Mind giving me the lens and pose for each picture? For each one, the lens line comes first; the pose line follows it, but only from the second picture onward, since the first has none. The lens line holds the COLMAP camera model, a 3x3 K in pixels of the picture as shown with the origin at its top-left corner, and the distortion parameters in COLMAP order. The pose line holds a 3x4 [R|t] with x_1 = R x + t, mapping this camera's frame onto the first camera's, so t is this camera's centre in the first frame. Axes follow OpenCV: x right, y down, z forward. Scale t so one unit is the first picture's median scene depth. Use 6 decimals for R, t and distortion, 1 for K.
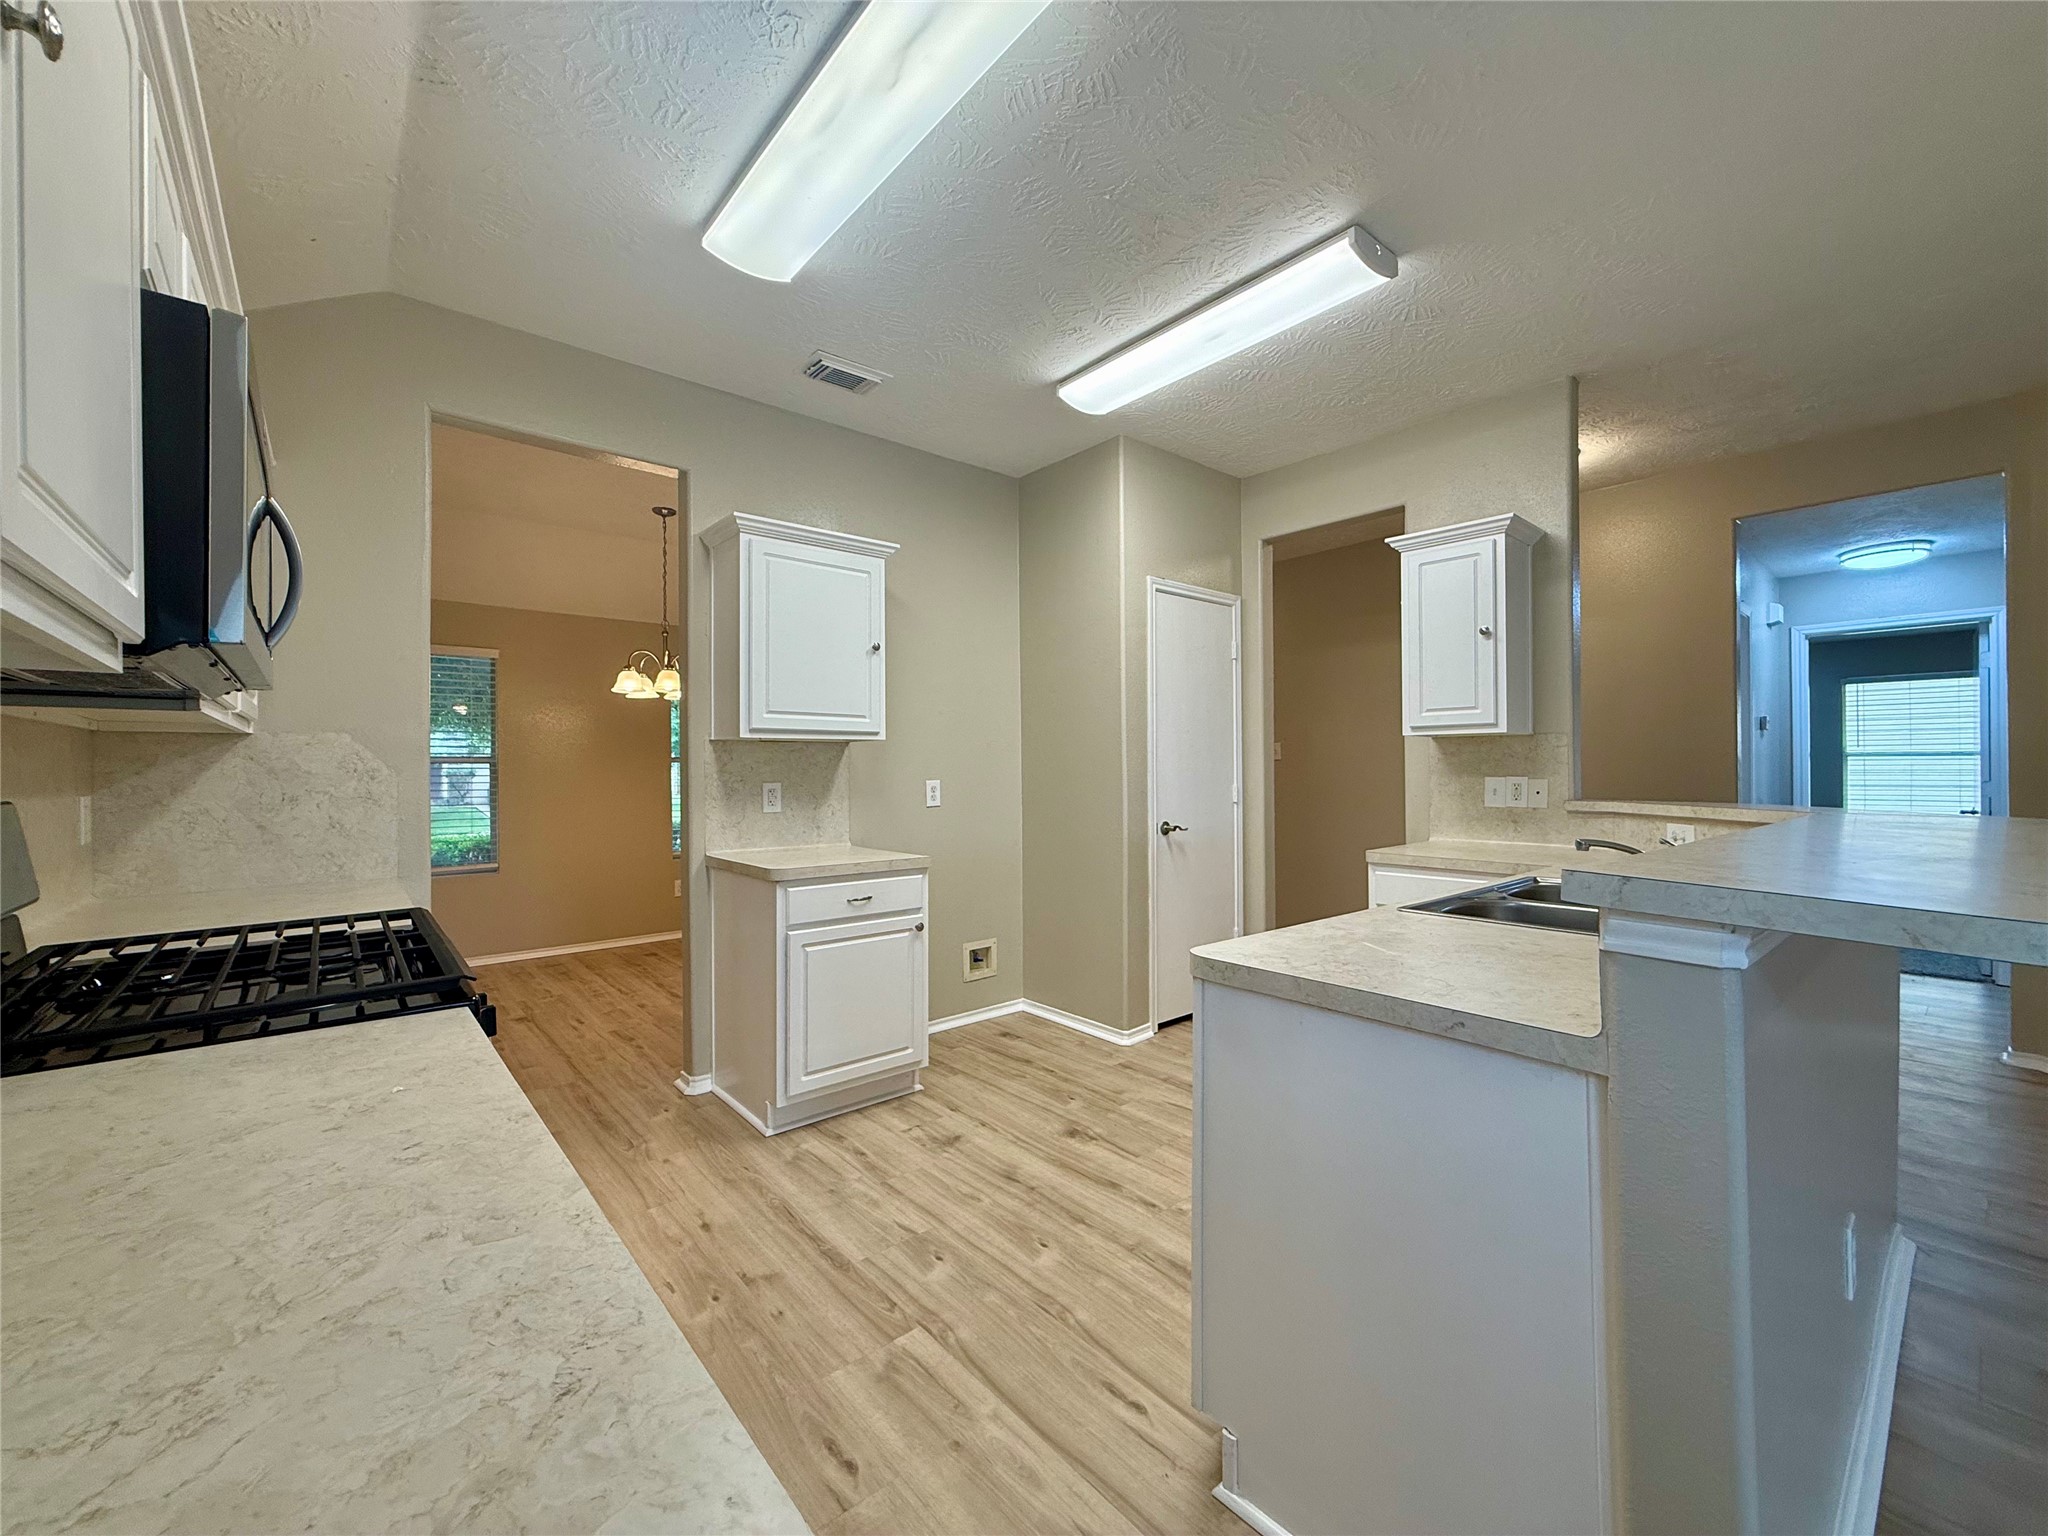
lens RADIAL K [[816.2, 0, 1016.2], [0, 816.2, 771.5], [0, 0, 1]] dist [0.000239, 0.000193]
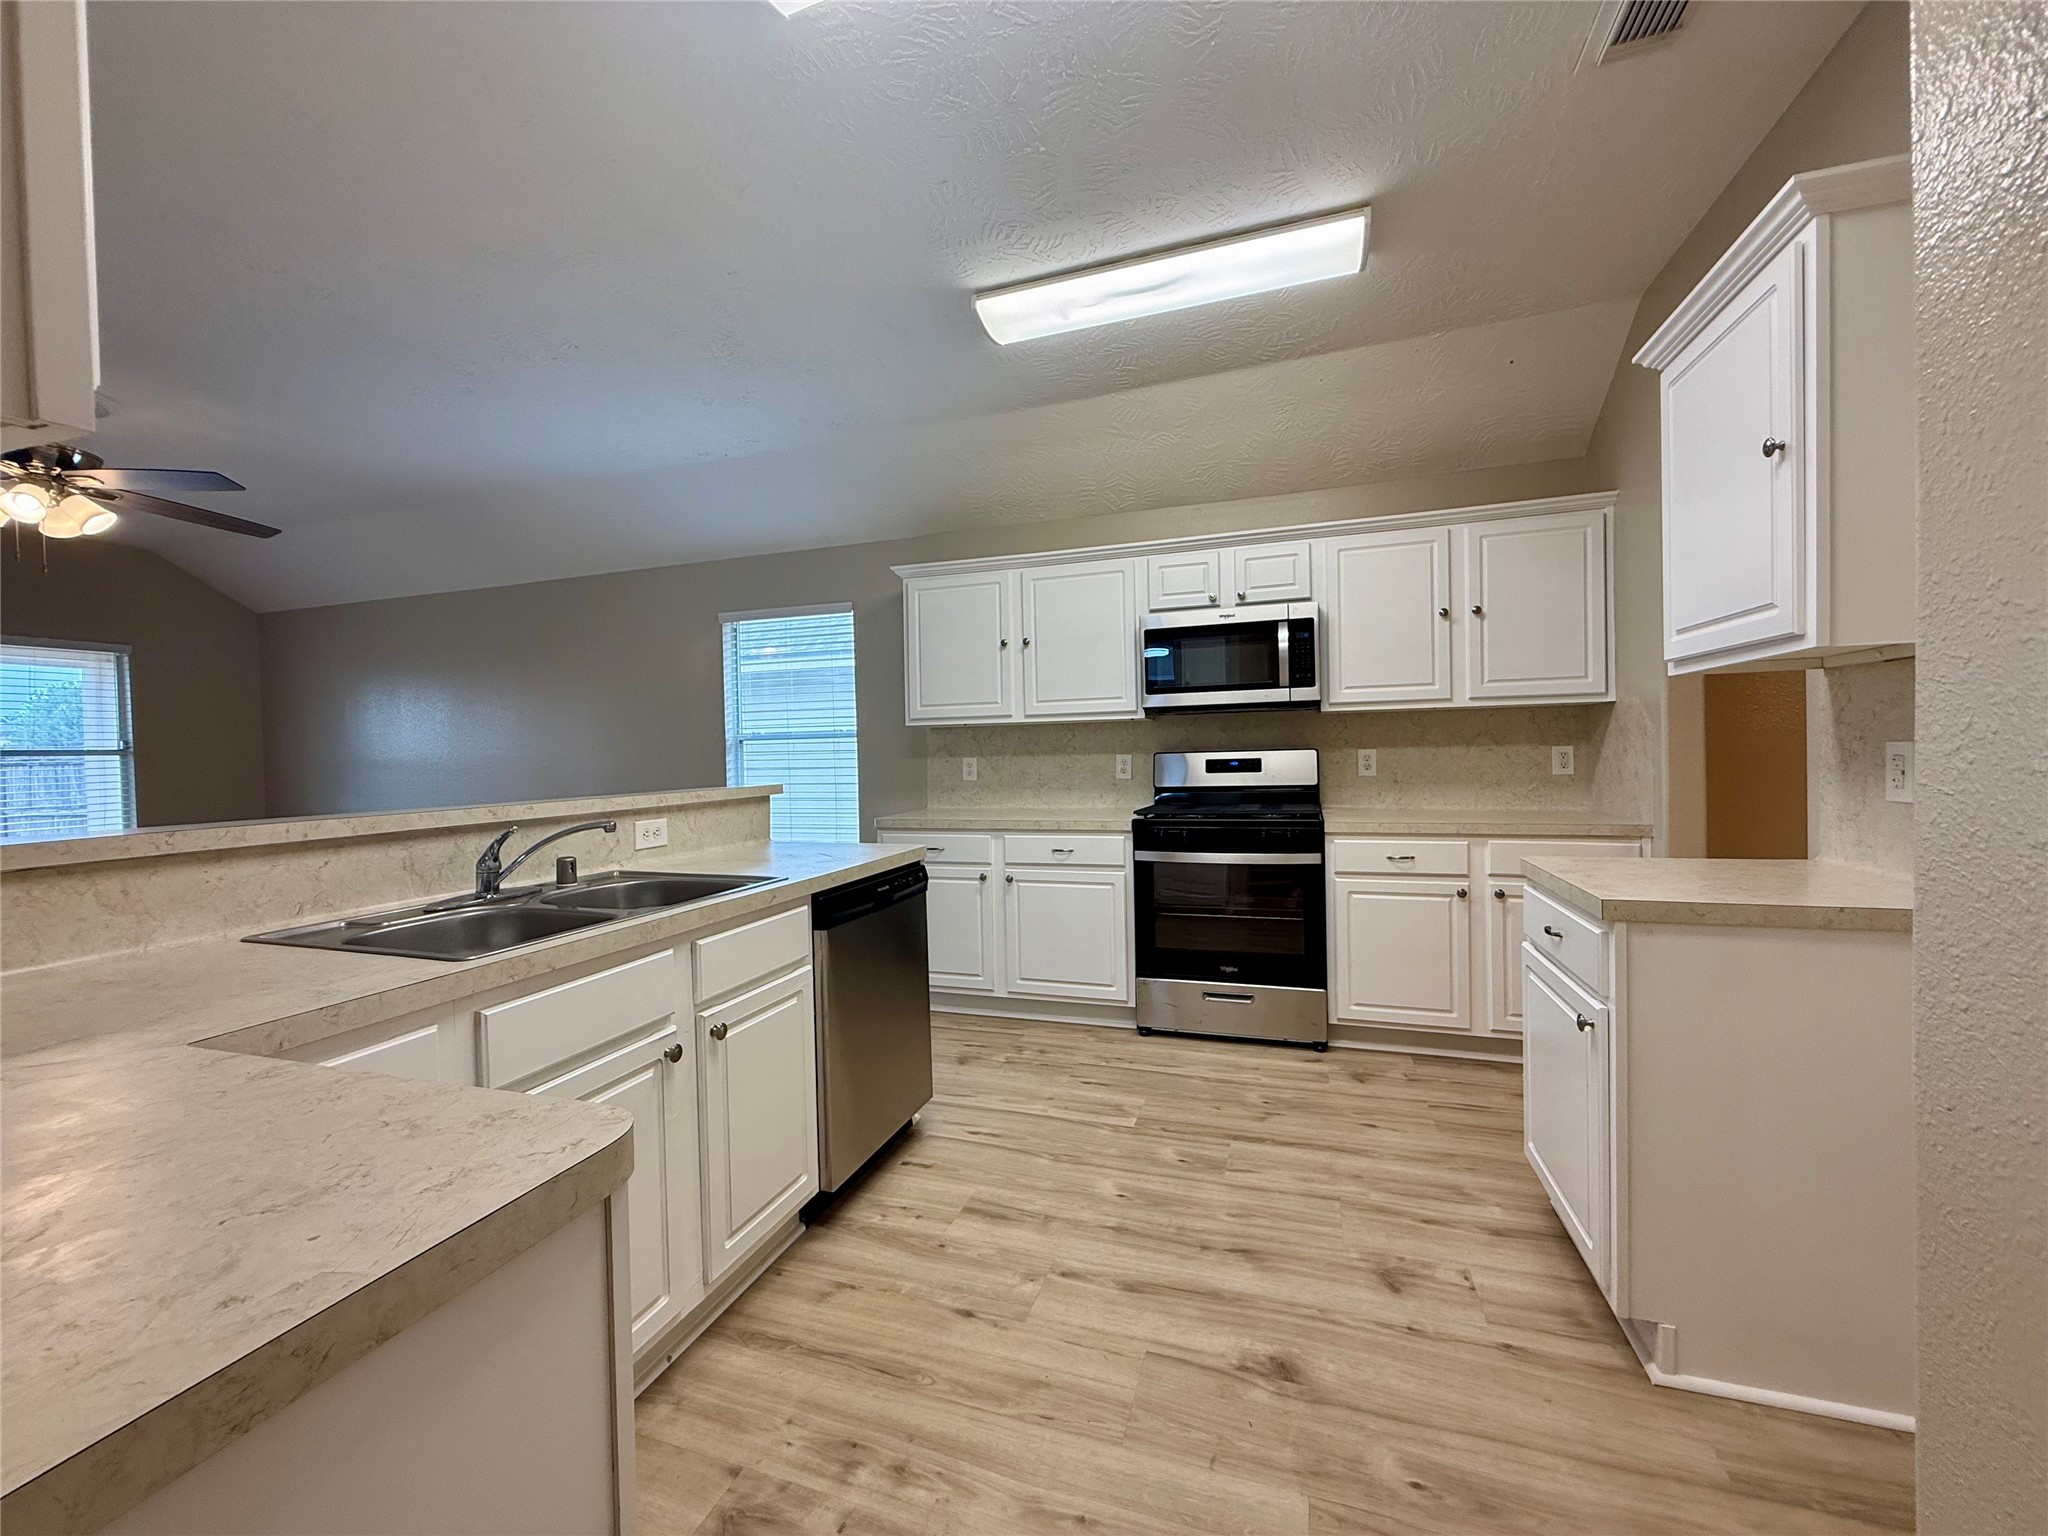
lens RADIAL K [[816.2, 0, 1016.2], [0, 816.2, 771.5], [0, 0, 1]] dist [0.000239, 0.000193]
pose [[-0.857553, 0.038769, -0.512933, 0.599769], [0.028420, 0.999204, 0.028008, 0.004401], [0.513611, 0.009441, -0.857971, 1.645203]]
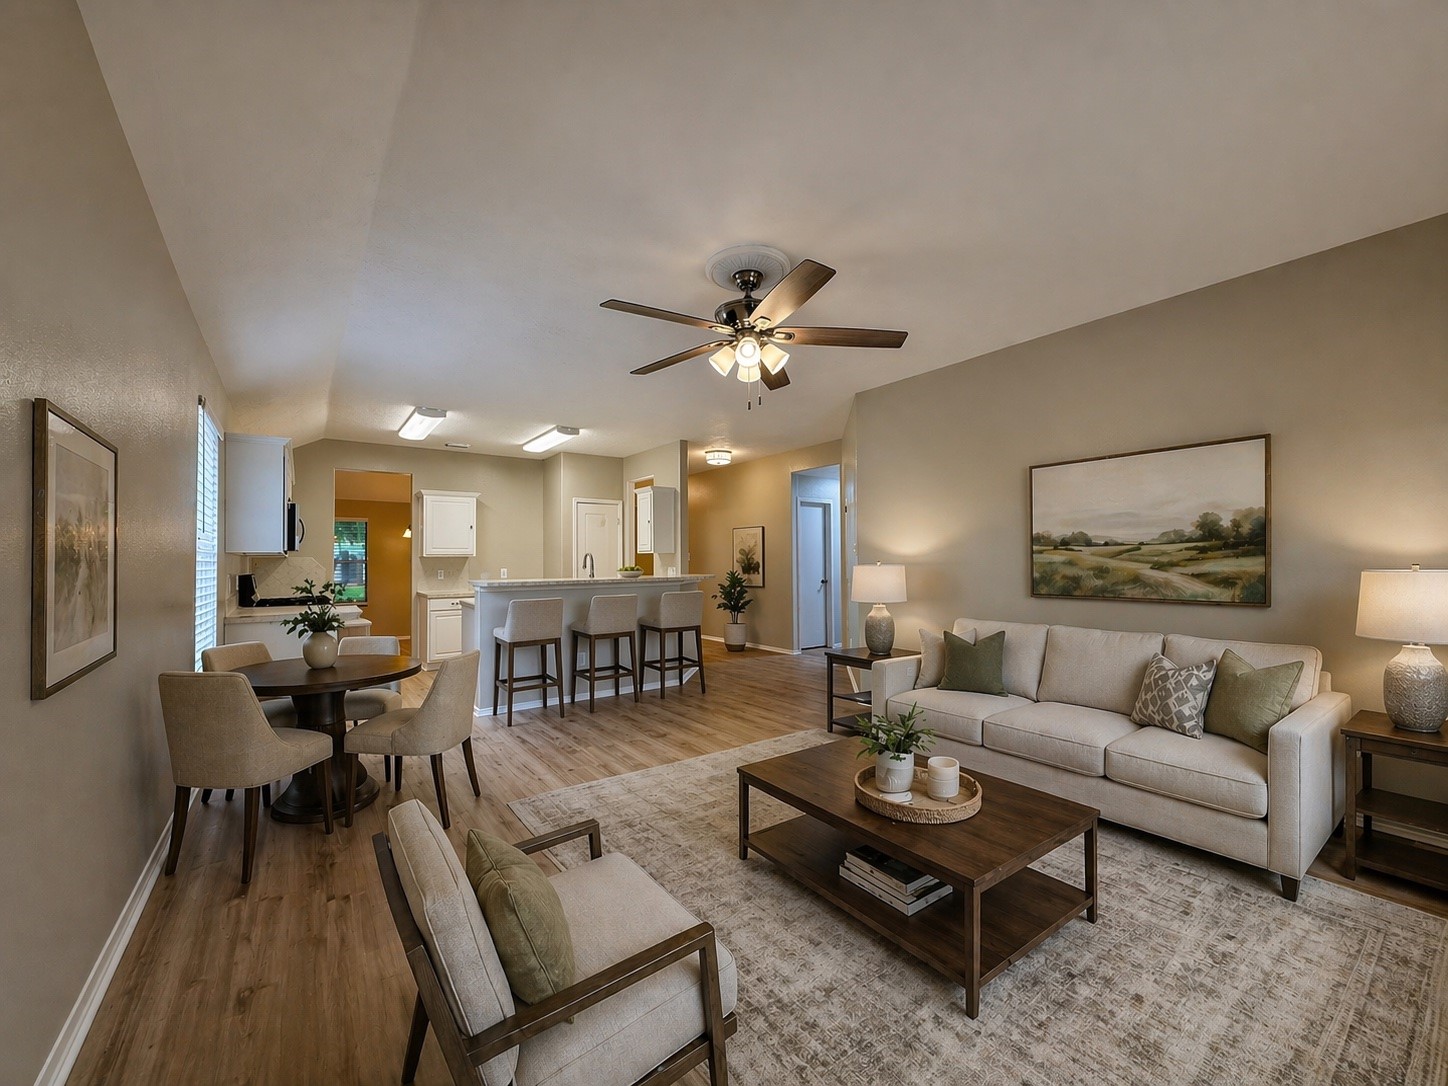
lens RADIAL K [[589.0, 0, 724.0], [0, 589.0, 543.0], [0, 0, 1]] dist [0.006124, 0.000142]
pose [[0.997351, -0.008384, -0.072257, 1.355986], [0.005942, 0.999406, -0.033937, -0.007827], [0.072498, 0.033417, 0.996809, -1.680891]]
